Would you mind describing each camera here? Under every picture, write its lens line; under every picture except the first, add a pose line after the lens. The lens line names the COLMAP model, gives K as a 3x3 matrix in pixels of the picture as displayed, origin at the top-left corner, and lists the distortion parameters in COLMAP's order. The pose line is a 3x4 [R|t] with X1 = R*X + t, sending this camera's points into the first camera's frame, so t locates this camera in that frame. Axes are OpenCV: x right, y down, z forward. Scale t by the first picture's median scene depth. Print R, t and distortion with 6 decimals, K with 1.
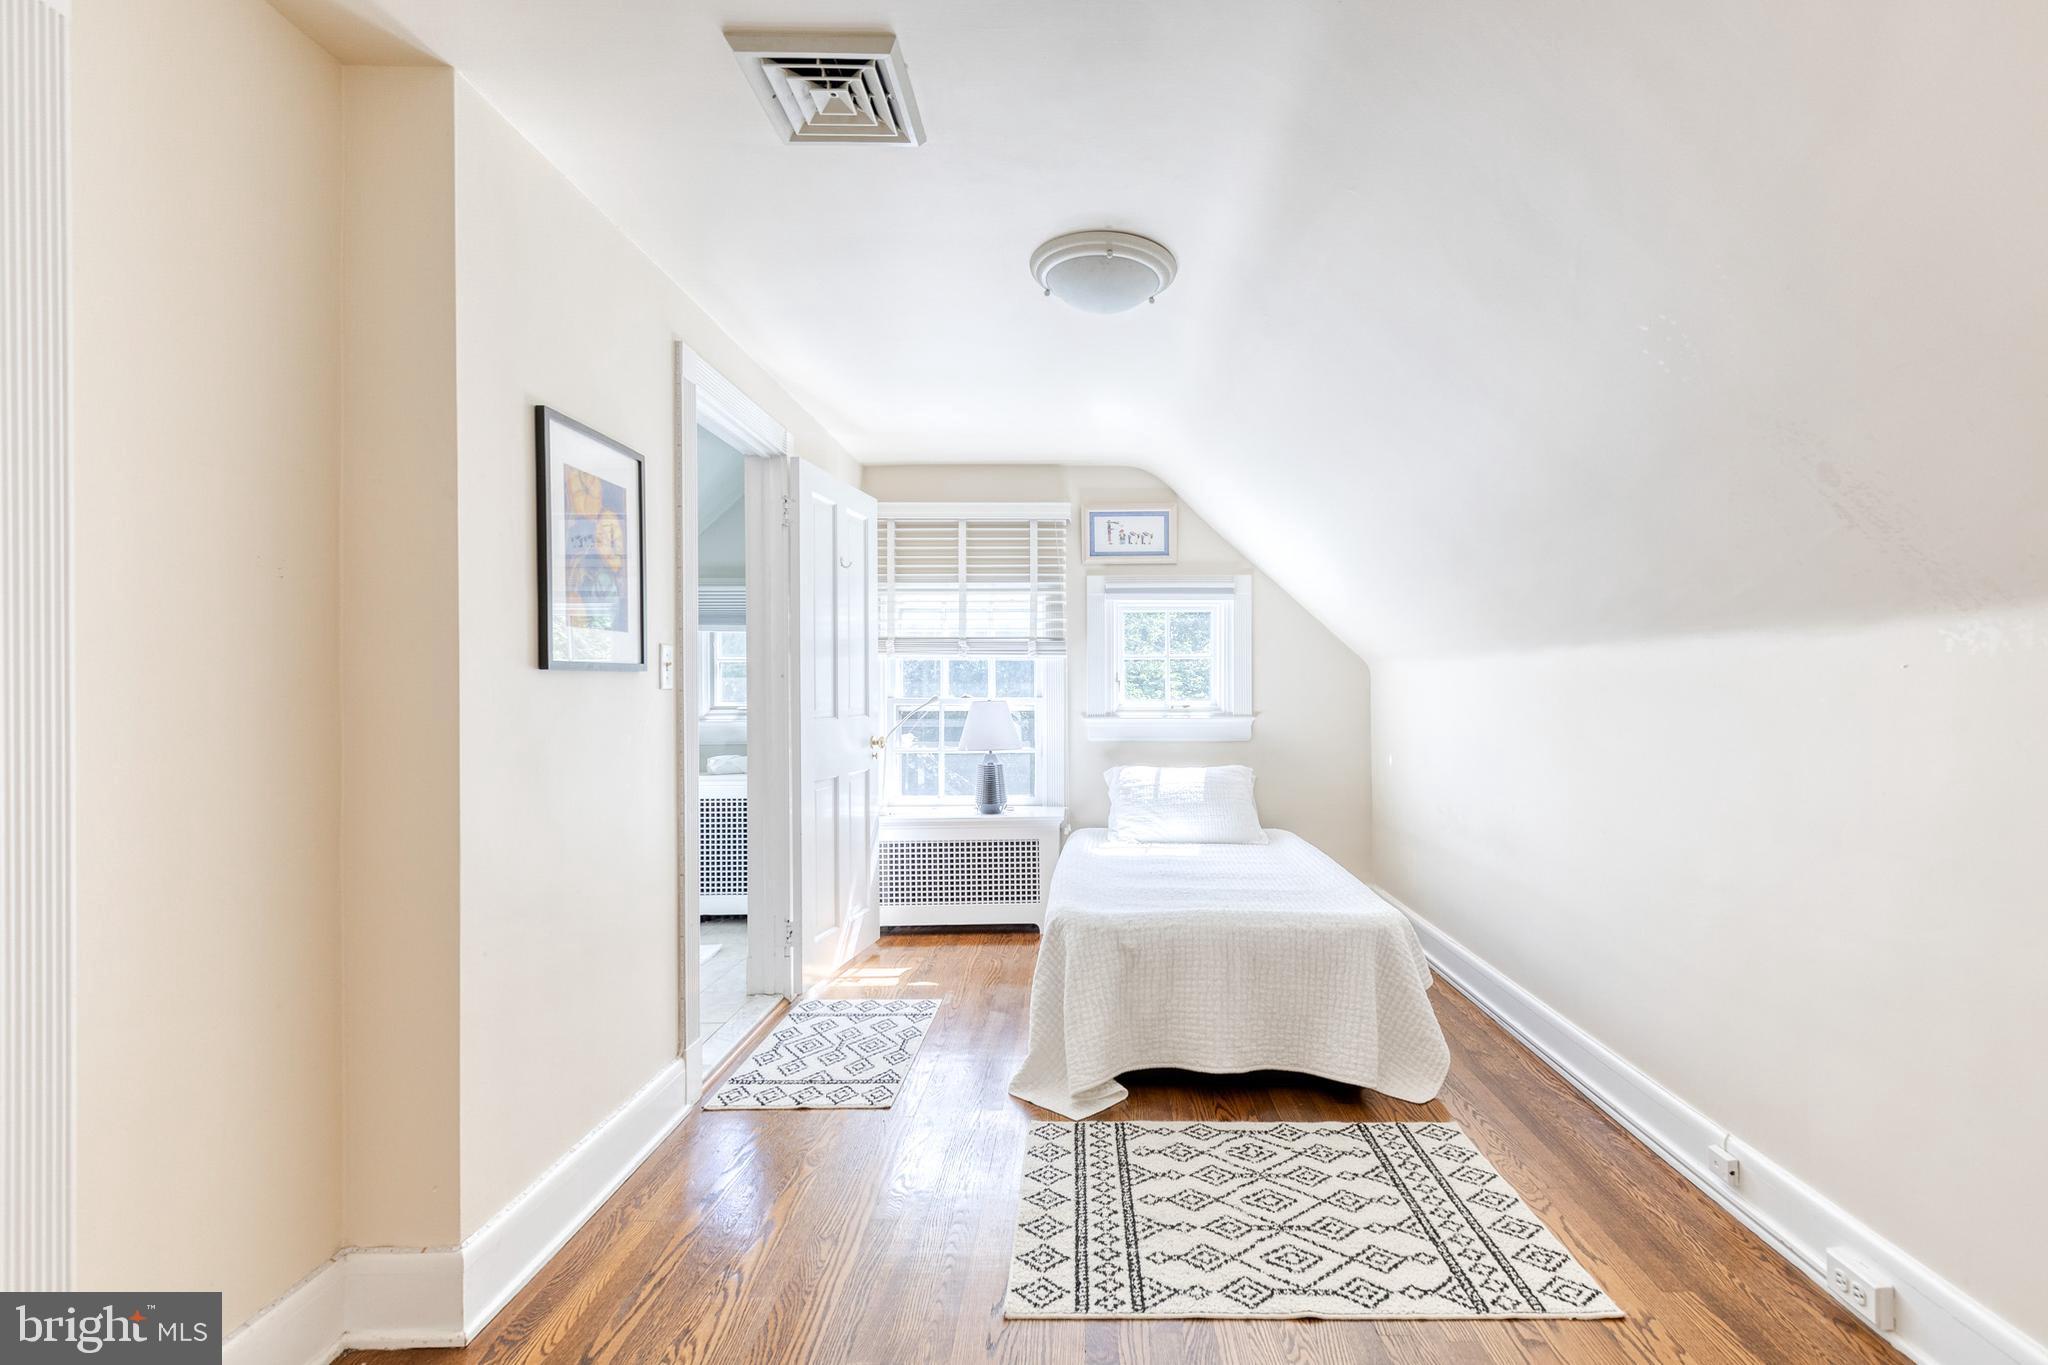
lens RADIAL K [[941.0, 0, 1023.9], [0, 941.0, 676.6], [0, 0, 1]] dist [0.012834, -0.002545]
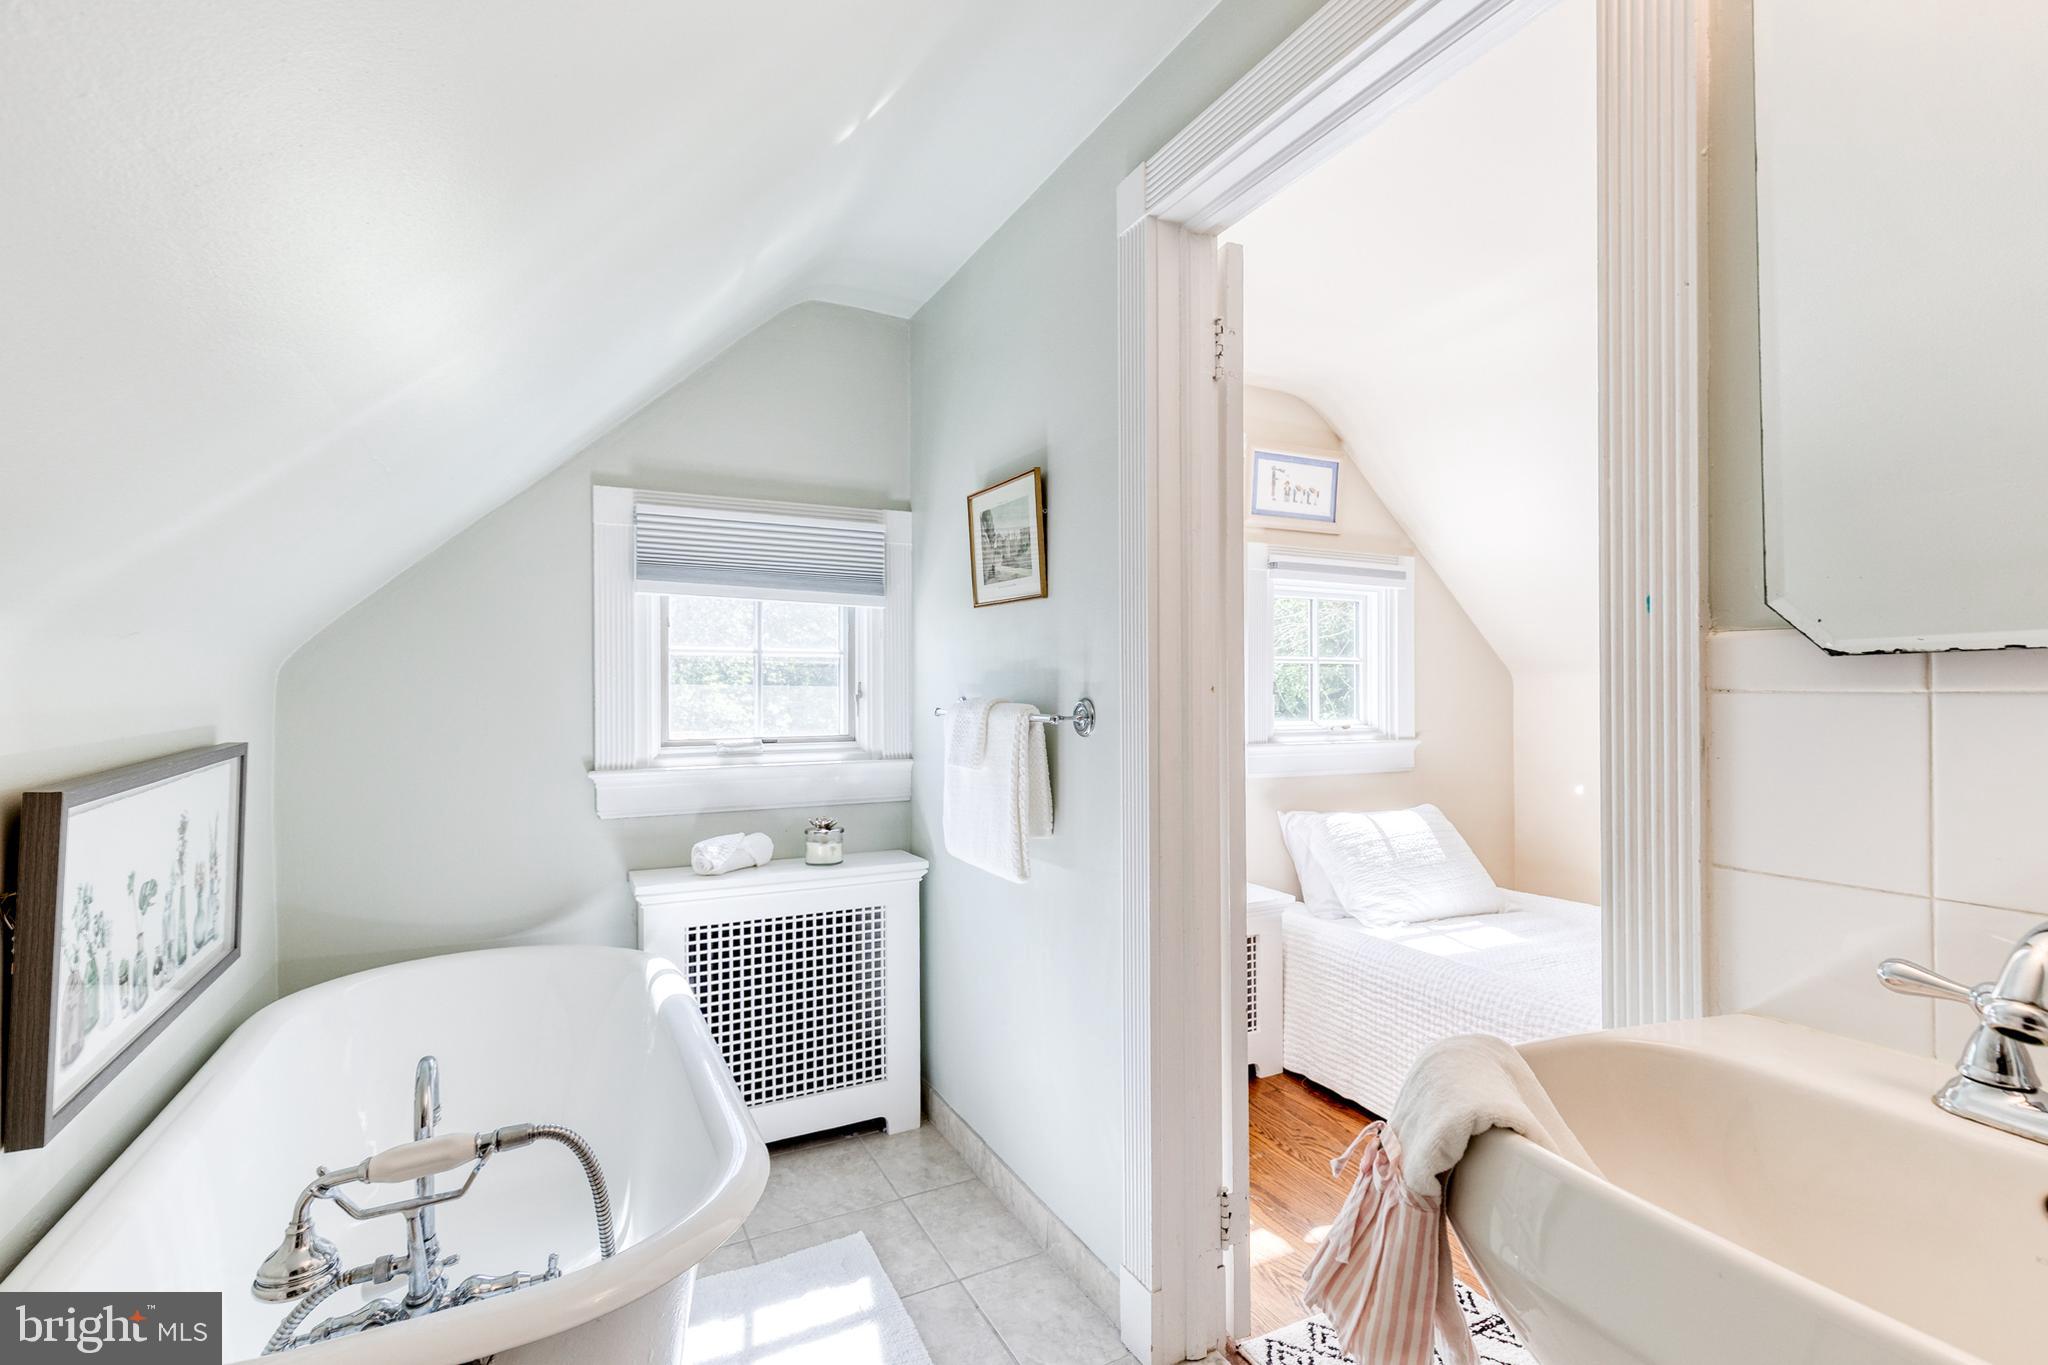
lens RADIAL K [[941.0, 0, 1025.6], [0, 941.0, 685.2], [0, 0, 1]] dist [0.012834, -0.002545]
pose [[0.891342, 0.005393, 0.453299, -0.394457], [-0.003095, 0.999978, -0.005813, 0.003317], [-0.453321, 0.003778, 0.891339, 0.453847]]
